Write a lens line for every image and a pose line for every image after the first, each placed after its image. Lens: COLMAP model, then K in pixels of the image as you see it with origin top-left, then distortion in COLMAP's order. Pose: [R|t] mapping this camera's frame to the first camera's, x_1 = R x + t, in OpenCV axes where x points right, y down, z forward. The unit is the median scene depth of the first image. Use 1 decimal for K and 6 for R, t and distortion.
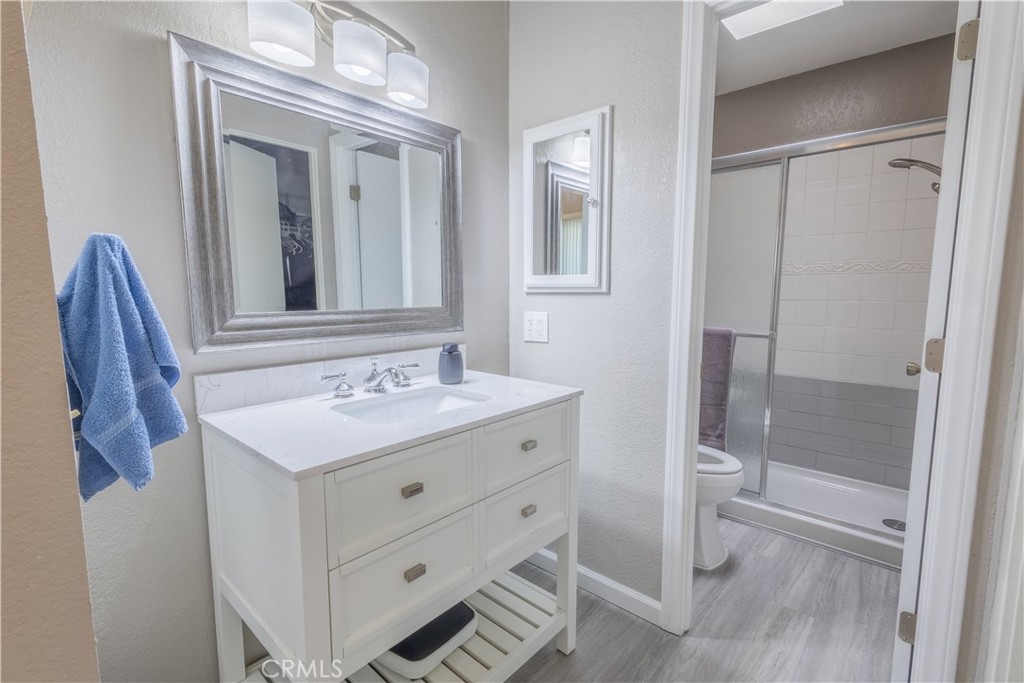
lens RADIAL K [[469.1, 0, 510.6], [0, 469.1, 341.9], [0, 0, 1]] dist [0.018799, -0.005543]
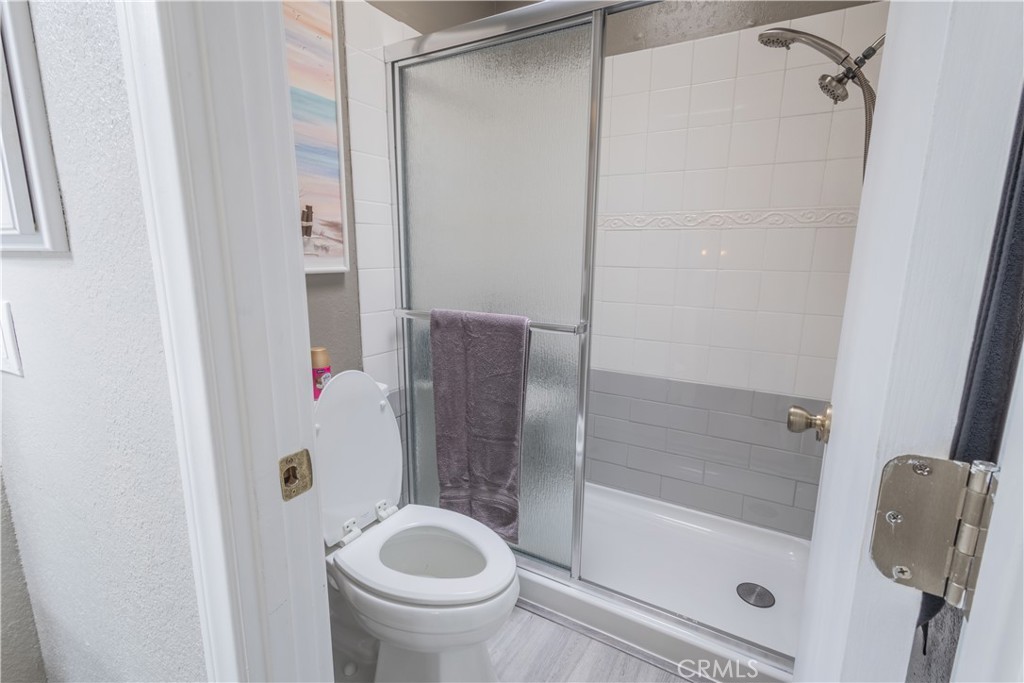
lens RADIAL K [[469.1, 0, 510.6], [0, 469.1, 341.9], [0, 0, 1]] dist [0.018799, -0.005543]
pose [[0.979330, -0.033033, 0.199553, 0.328257], [0.017685, 0.996780, 0.078211, -0.042486], [-0.201494, -0.073065, 0.976761, 0.410920]]
